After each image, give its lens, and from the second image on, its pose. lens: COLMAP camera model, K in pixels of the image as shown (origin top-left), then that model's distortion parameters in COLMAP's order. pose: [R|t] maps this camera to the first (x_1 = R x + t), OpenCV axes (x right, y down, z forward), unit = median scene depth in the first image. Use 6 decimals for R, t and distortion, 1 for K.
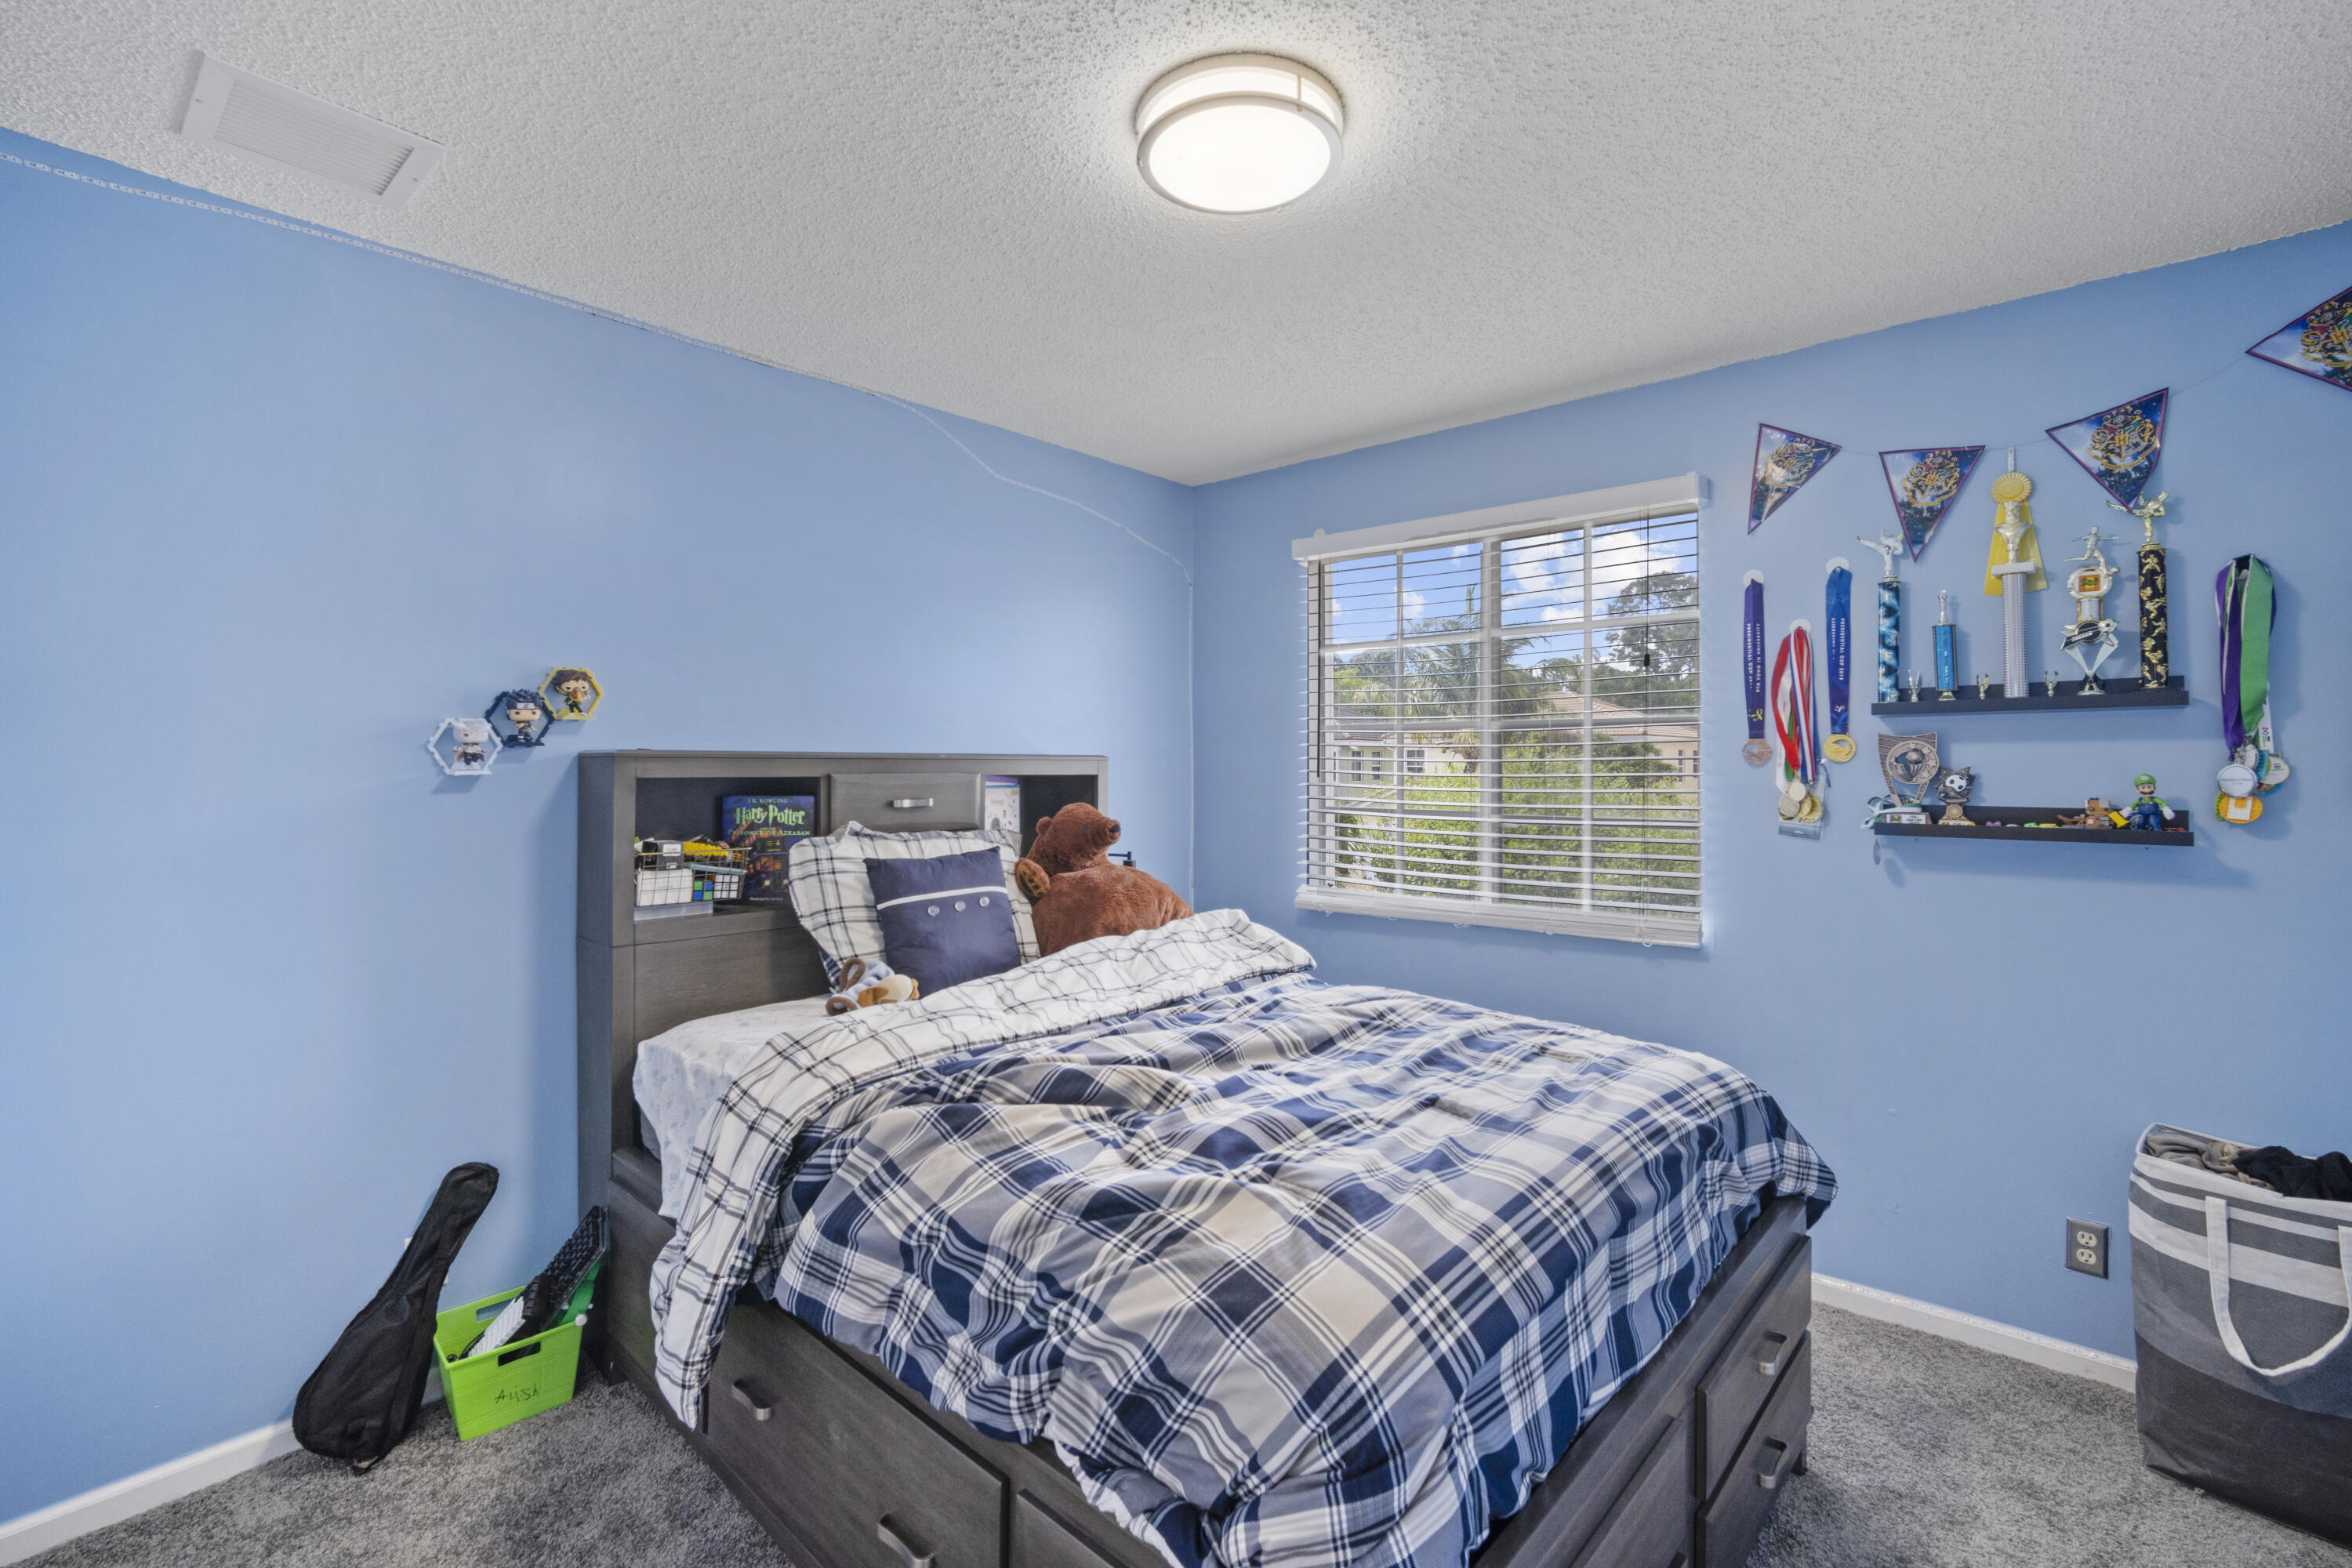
lens RADIAL K [[1018.6, 0, 1175.6], [0, 1018.6, 766.6], [0, 0, 1]] dist [-0.002425, -0.000207]
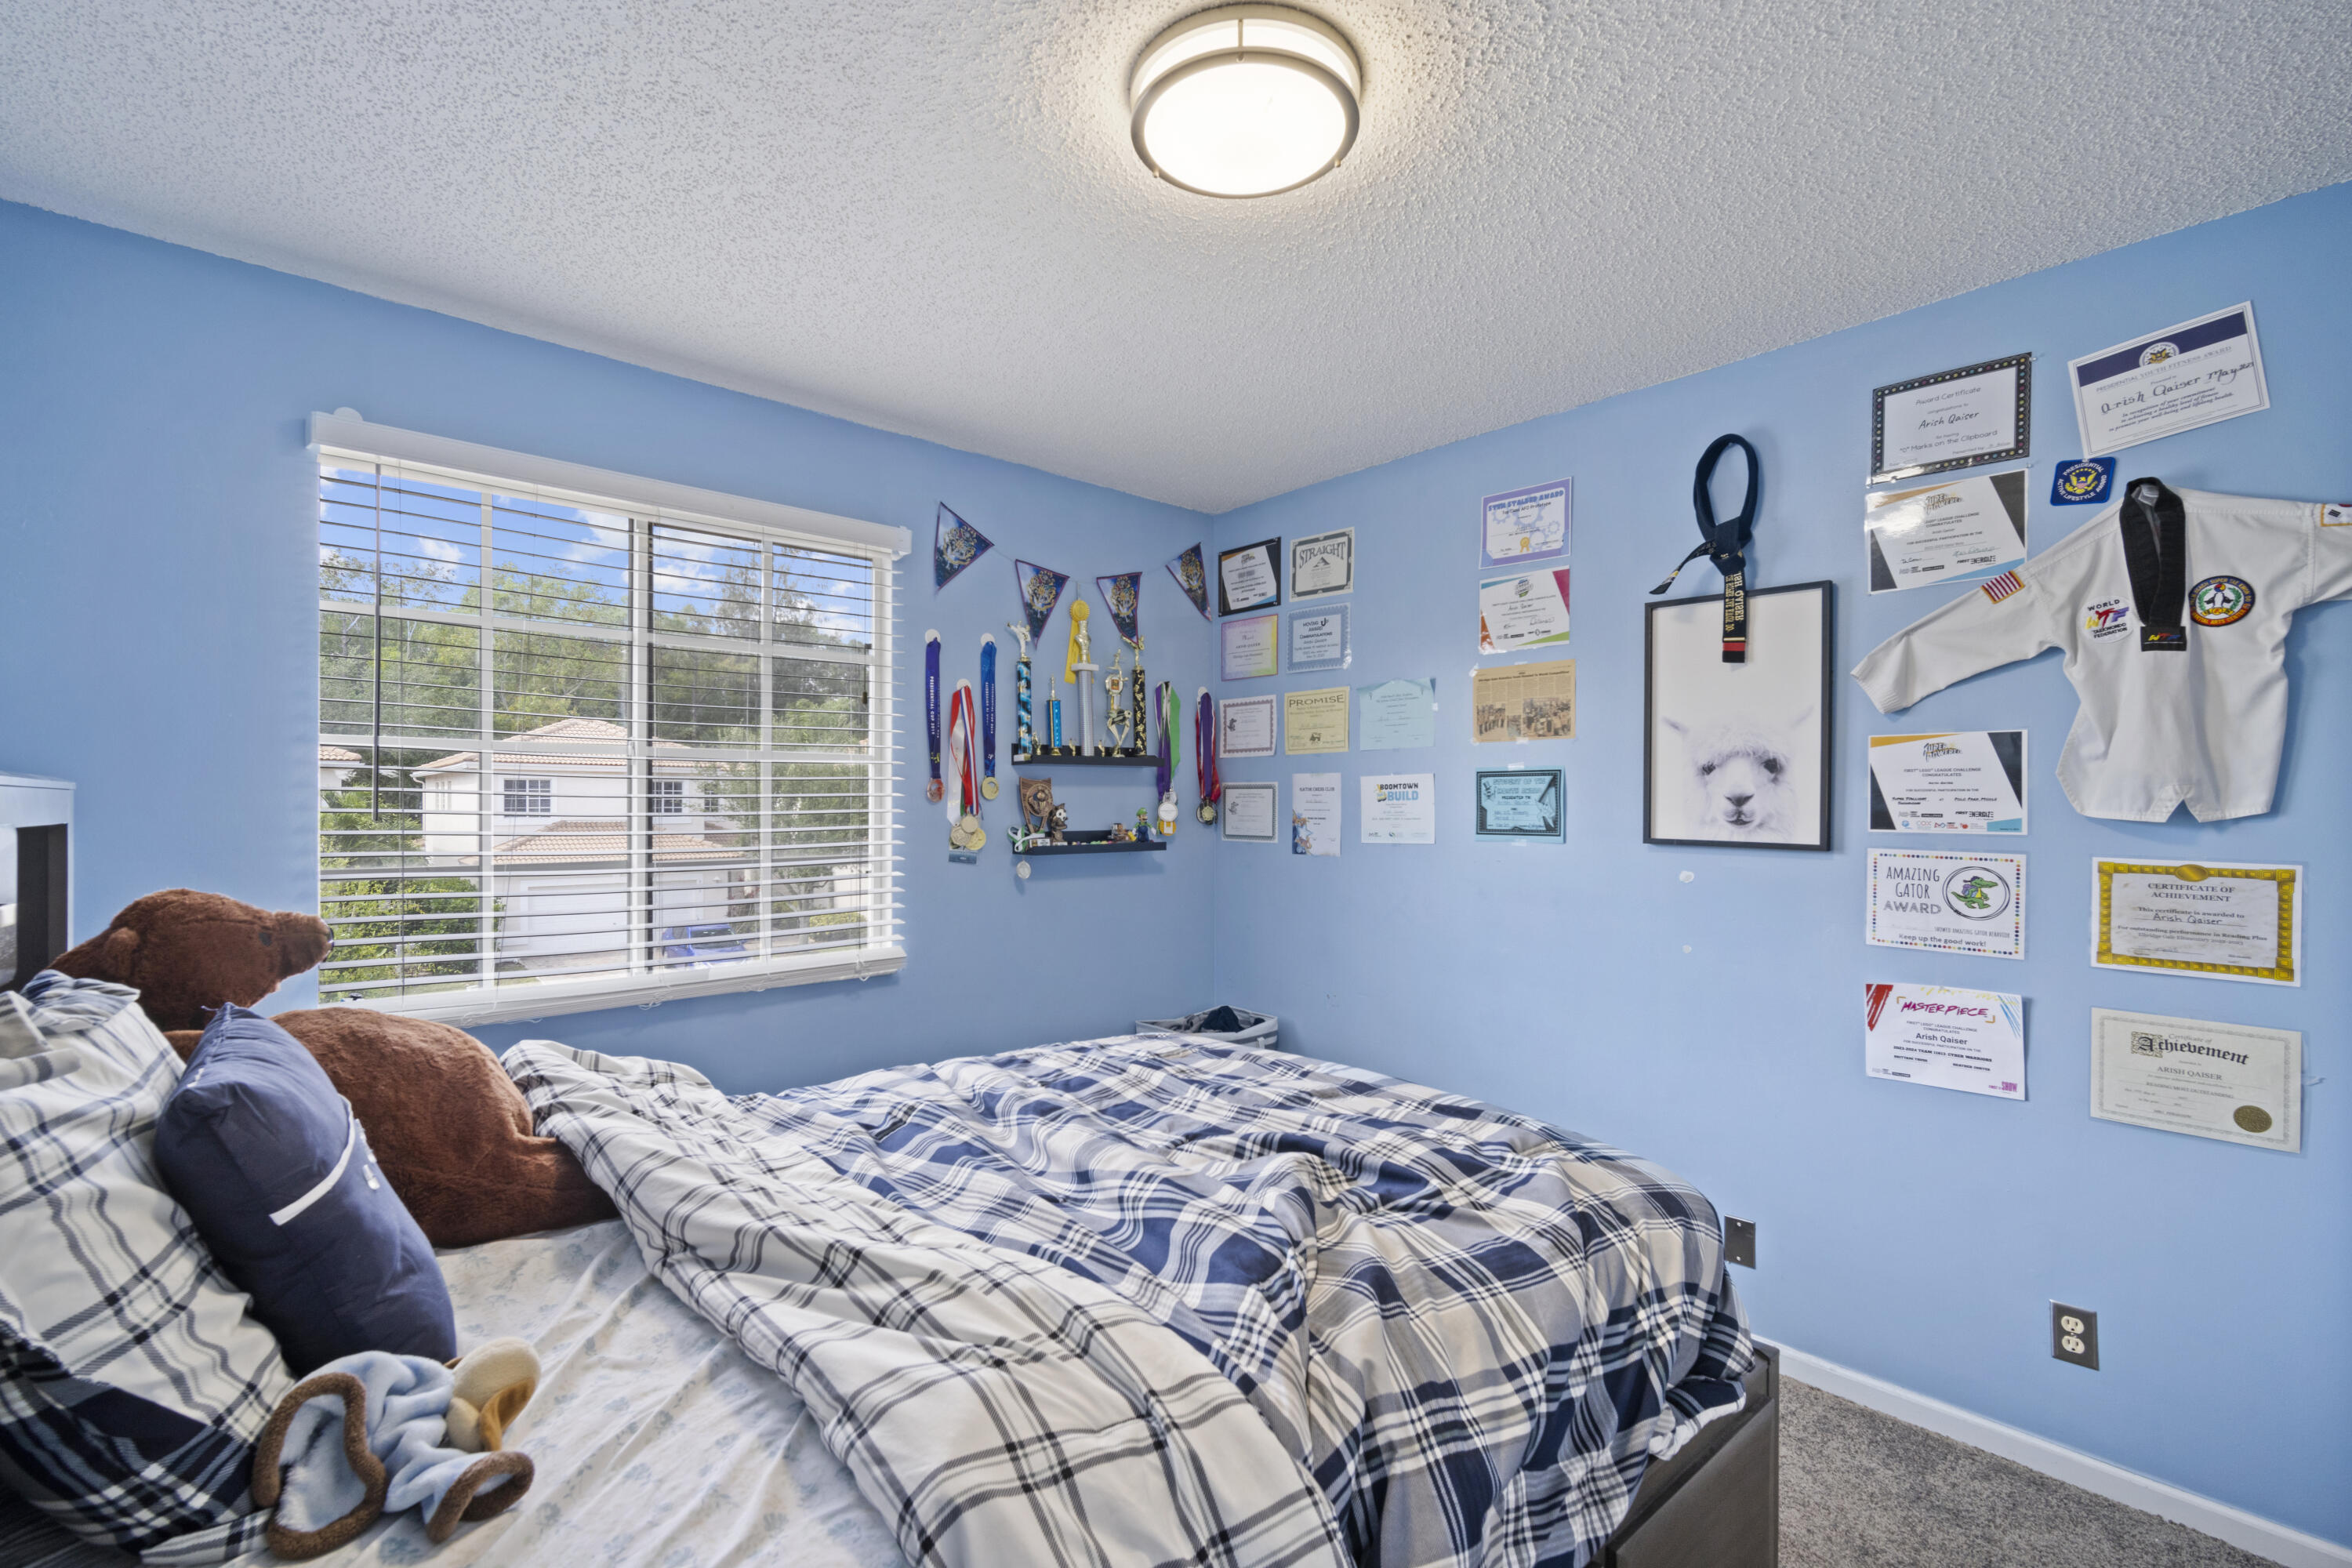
lens RADIAL K [[1038.0, 0, 1174.1], [0, 1038.0, 808.6], [0, 0, 1]] dist [-0.000829, -0.000086]
pose [[0.114615, -0.006370, 0.993390, -0.633438], [-0.001492, 0.999977, 0.006584, -0.002172], [-0.993409, -0.002237, 0.114602, 0.698312]]
